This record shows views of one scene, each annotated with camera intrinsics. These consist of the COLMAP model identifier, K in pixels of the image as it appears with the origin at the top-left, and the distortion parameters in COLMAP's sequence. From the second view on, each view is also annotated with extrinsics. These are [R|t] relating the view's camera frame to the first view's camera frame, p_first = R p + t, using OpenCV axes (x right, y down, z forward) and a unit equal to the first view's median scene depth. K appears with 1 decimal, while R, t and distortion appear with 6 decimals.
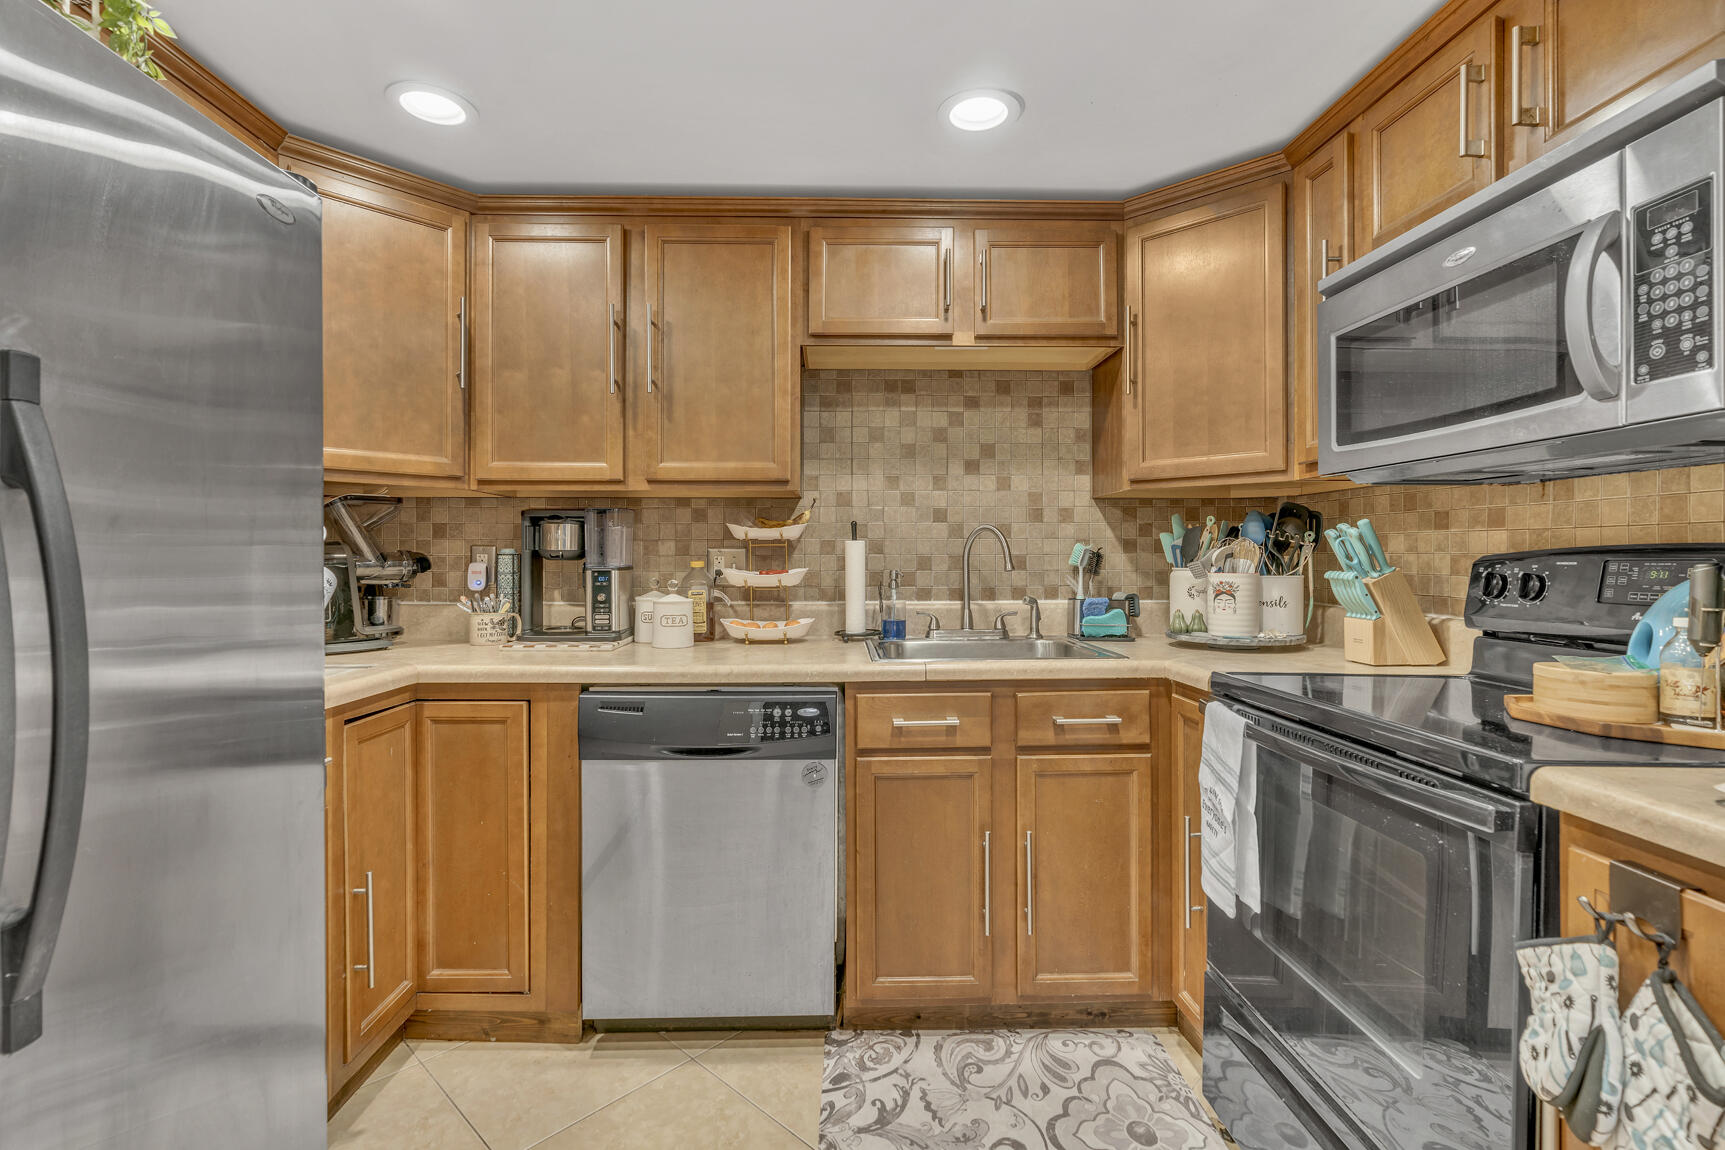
lens RADIAL K [[783.7, 0, 857.1], [0, 783.7, 564.5], [0, 0, 1]] dist [-0.013459, 0.001715]
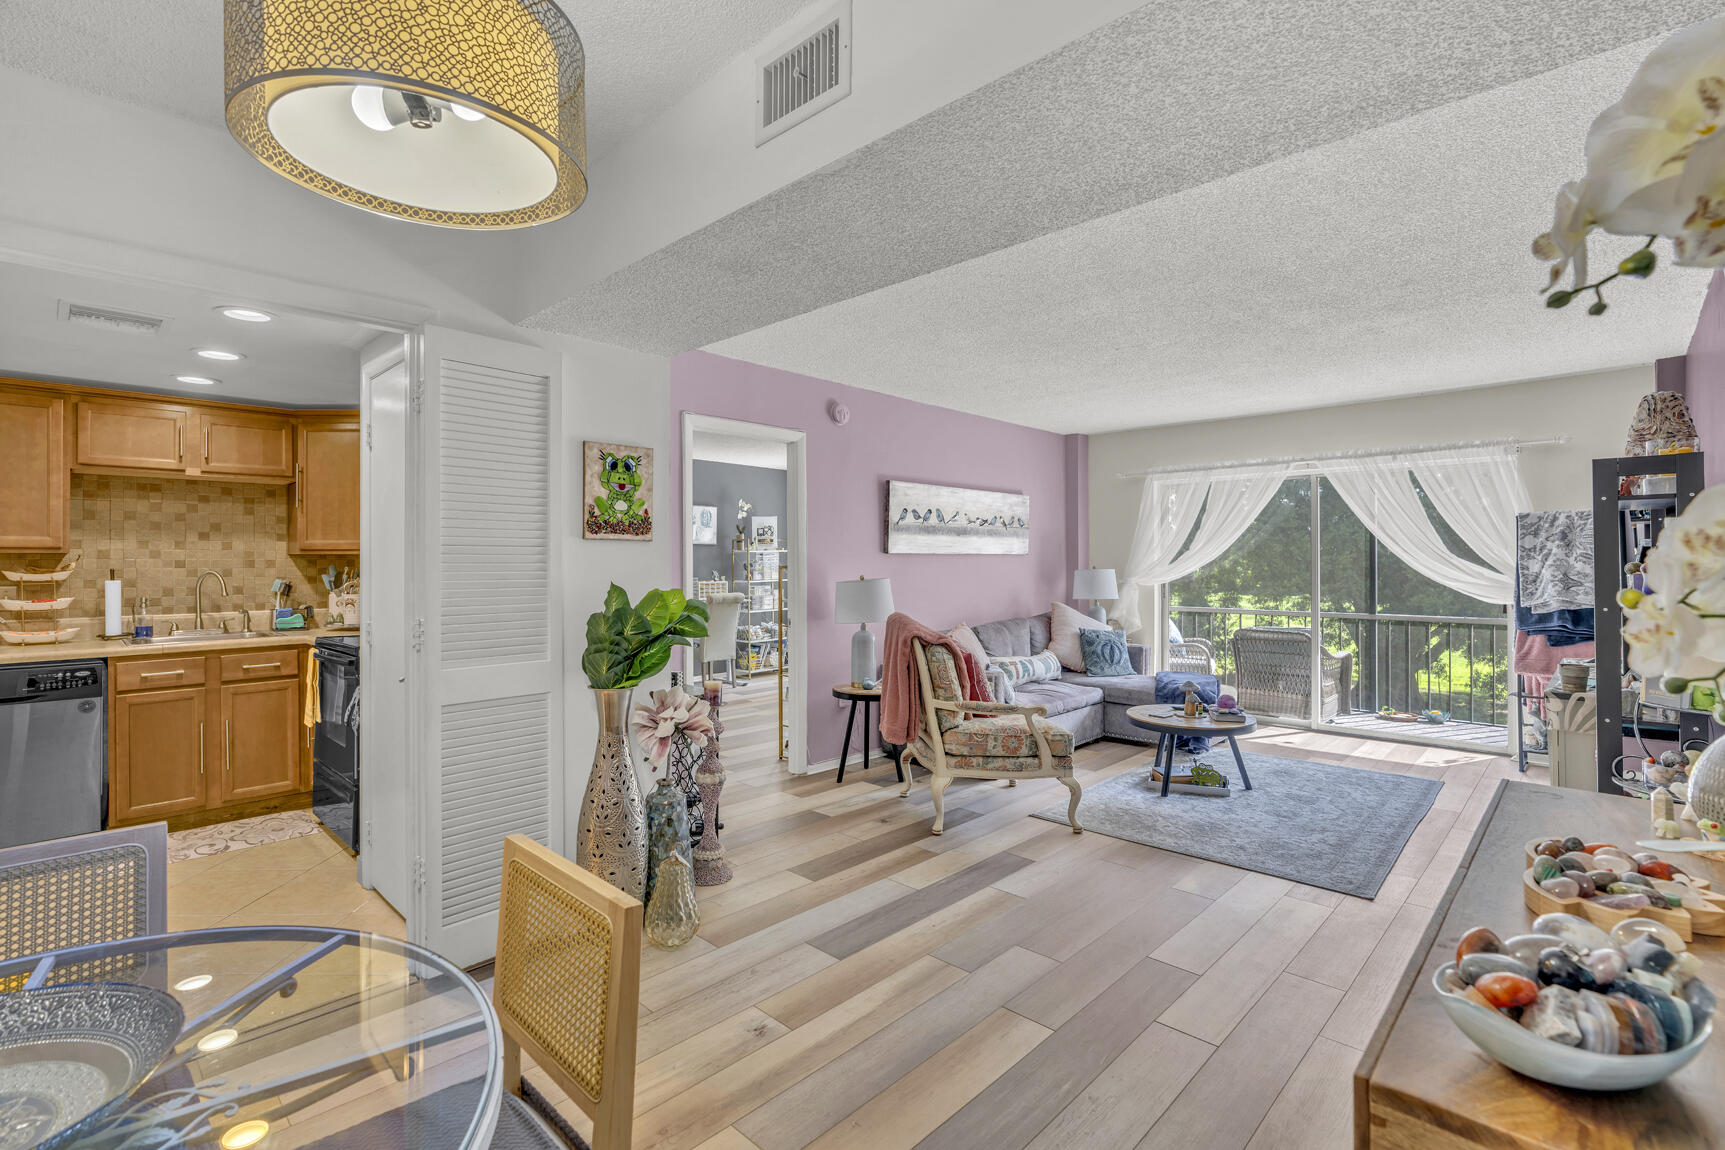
lens RADIAL K [[783.7, 0, 857.7], [0, 783.7, 558.9], [0, 0, 1]] dist [-0.013459, 0.001715]
pose [[0.713901, 0.000783, 0.700246, -0.026411], [0.010380, 0.999878, -0.011700, -0.040340], [-0.700170, 0.015621, 0.713806, -1.299250]]
